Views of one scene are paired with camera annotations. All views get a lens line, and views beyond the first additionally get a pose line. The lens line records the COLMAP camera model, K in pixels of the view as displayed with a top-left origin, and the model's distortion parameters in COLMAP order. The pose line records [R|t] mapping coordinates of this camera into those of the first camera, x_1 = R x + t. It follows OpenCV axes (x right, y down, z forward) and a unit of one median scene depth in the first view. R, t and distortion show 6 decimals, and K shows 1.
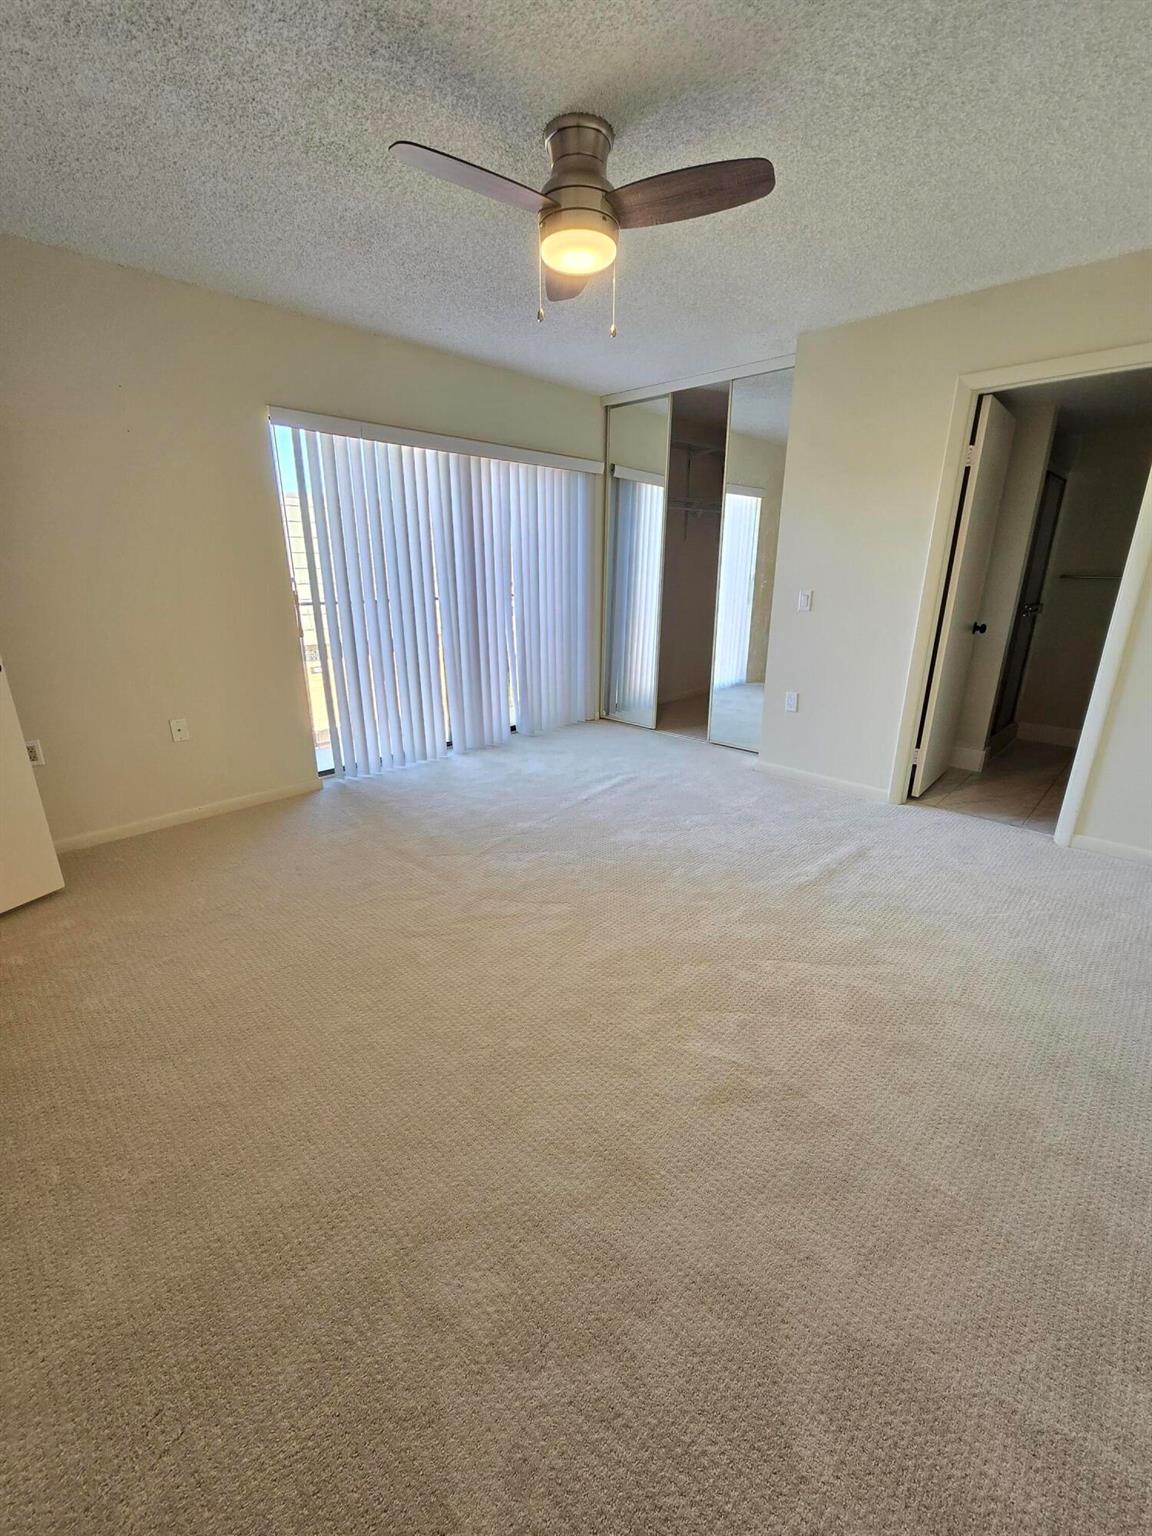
lens RADIAL K [[628.0, 0, 566.1], [0, 628.0, 773.0], [0, 0, 1]] dist [0.003205, 0.000315]
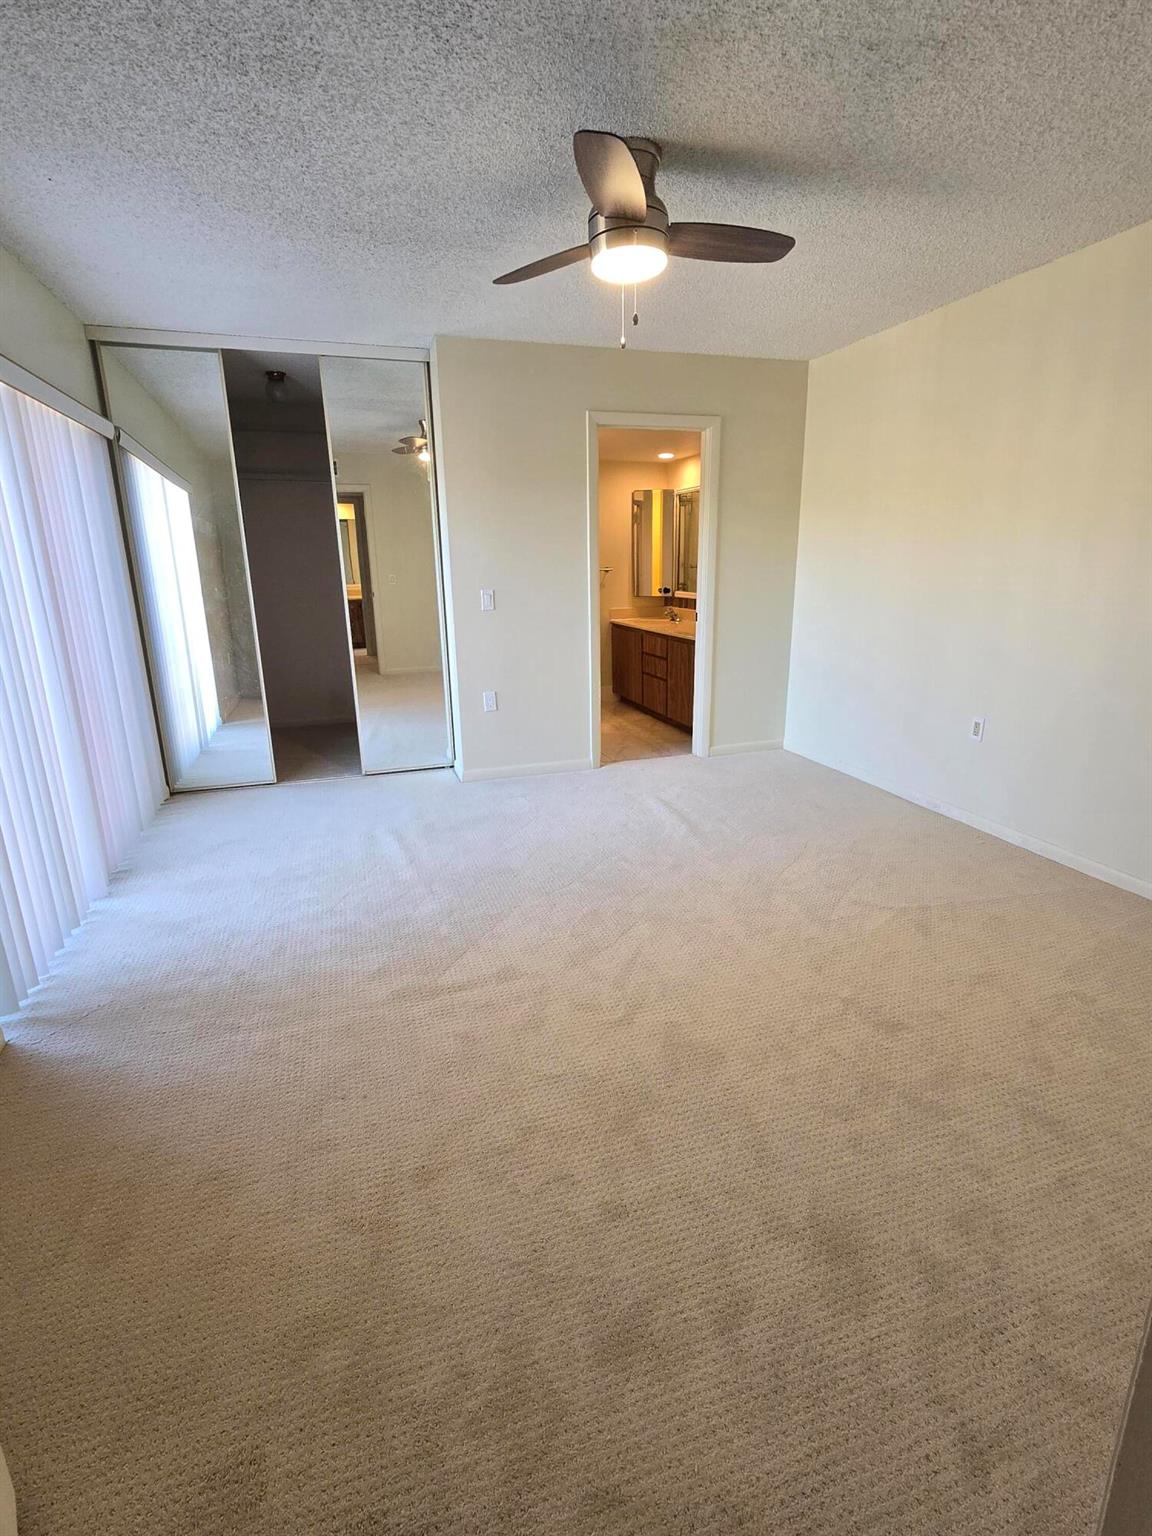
lens RADIAL K [[776.7, 0, 568.3], [0, 776.7, 771.3], [0, 0, 1]] dist [0.001839, 0.001941]
pose [[0.460425, -0.246500, 0.852787, -0.742837], [0.297997, 0.947845, 0.113086, -0.127361], [-0.836186, 0.202060, 0.509868, 0.345405]]
